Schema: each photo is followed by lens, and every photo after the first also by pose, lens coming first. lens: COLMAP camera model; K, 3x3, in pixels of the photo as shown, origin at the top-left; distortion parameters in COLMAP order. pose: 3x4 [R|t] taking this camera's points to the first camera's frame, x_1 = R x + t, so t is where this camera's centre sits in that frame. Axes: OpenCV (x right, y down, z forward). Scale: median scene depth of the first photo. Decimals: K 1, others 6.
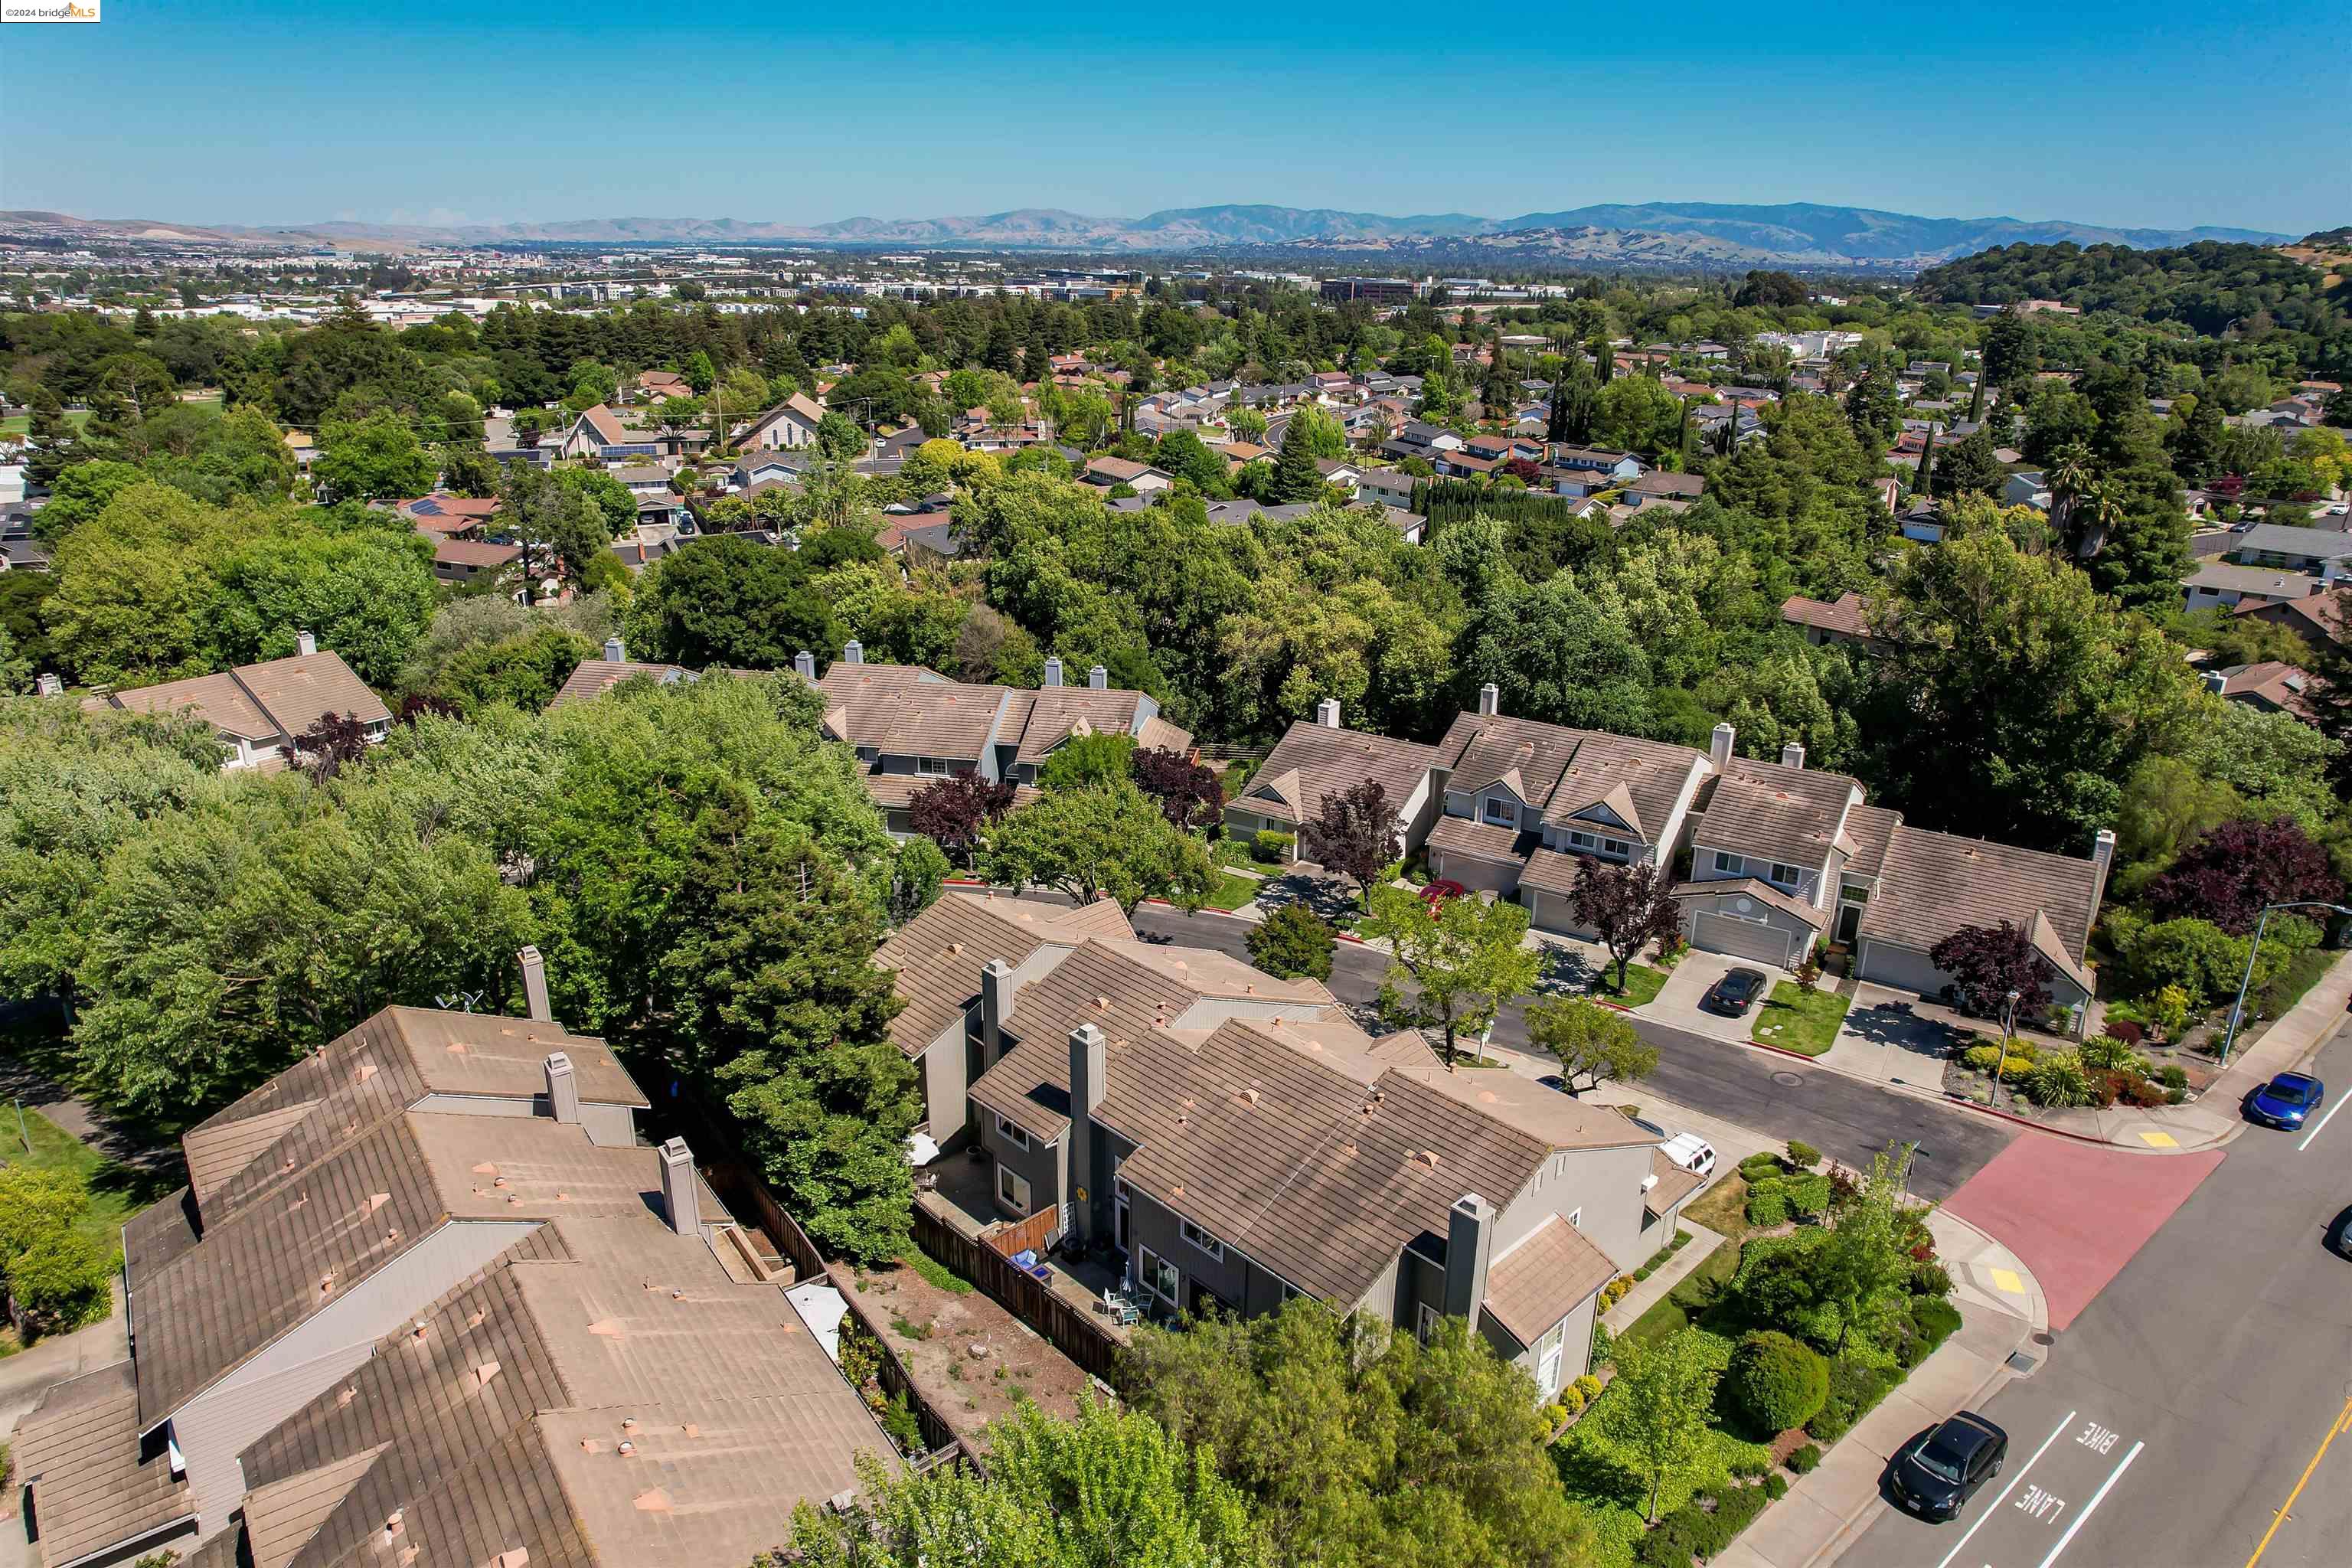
lens RADIAL K [[1502.7, 0, 1184.2], [0, 1502.7, 788.5], [0, 0, 1]] dist [-0.075146, 0.071936]
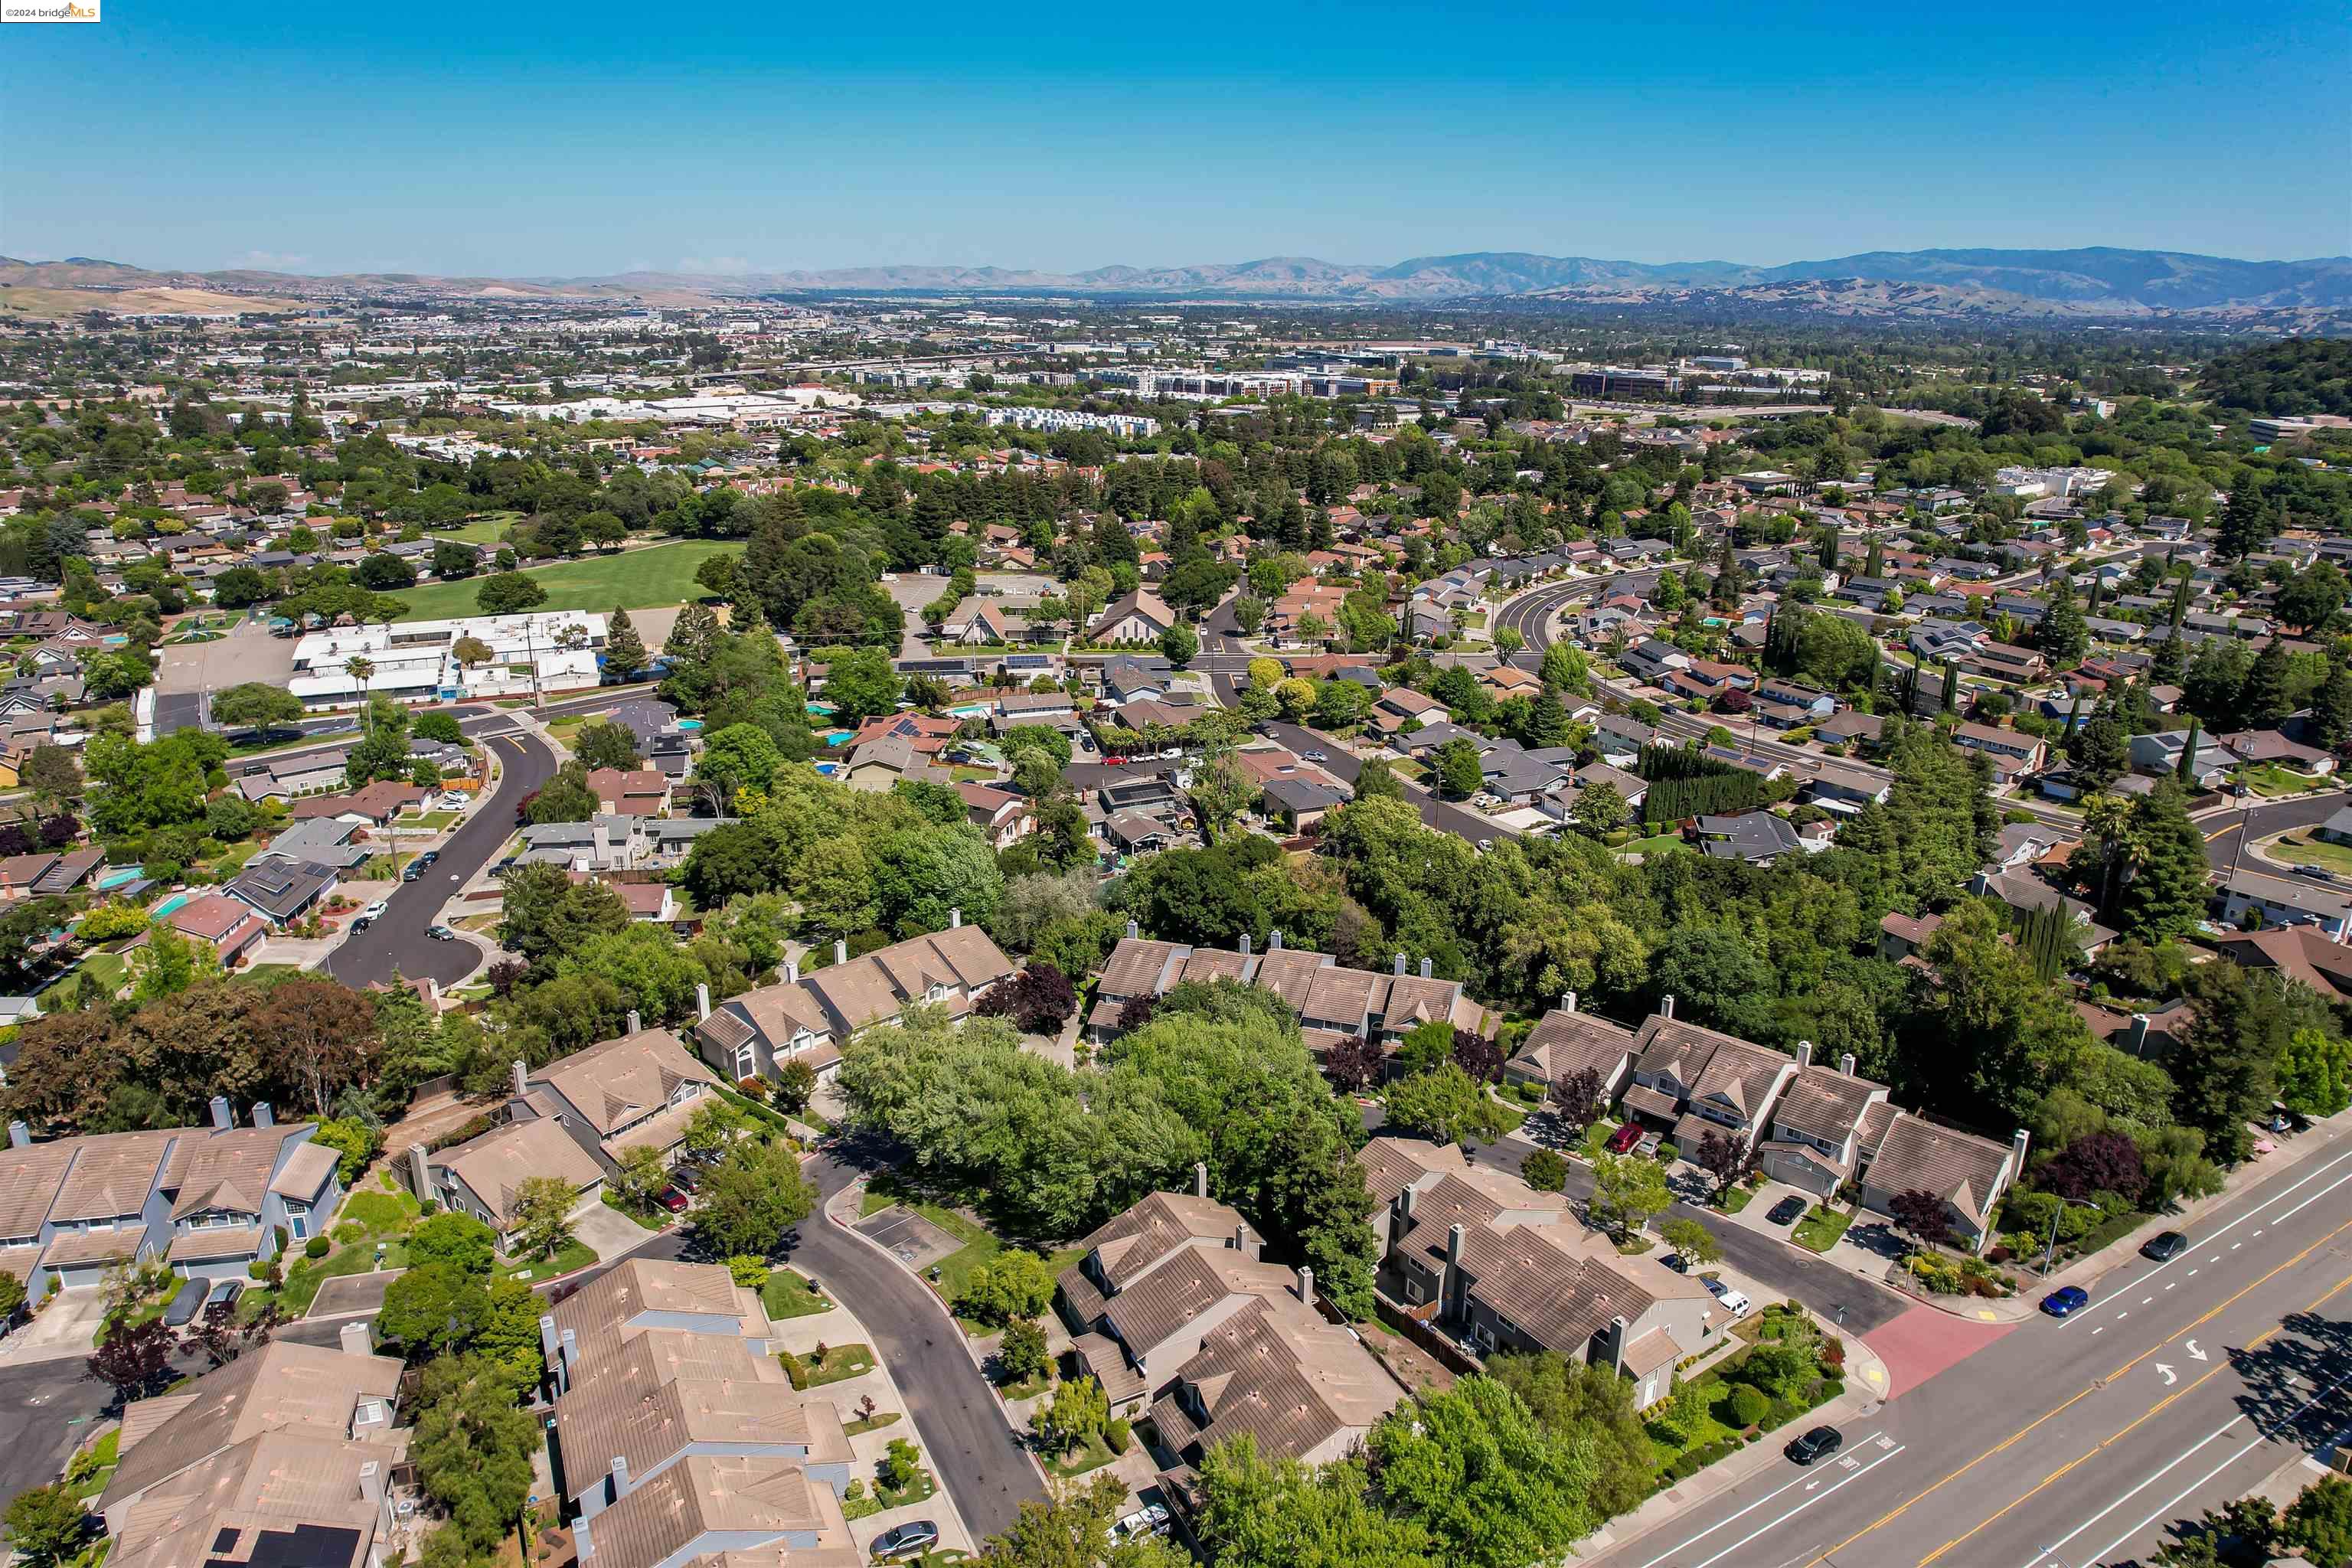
lens RADIAL K [[1502.7, 0, 1184.2], [0, 1502.7, 788.5], [0, 0, 1]] dist [-0.075146, 0.071936]
pose [[0.987637, 0.045608, -0.149975, -0.110451], [-0.049730, 0.998478, -0.023851, -0.288514], [0.148658, 0.031015, 0.988402, -0.894168]]
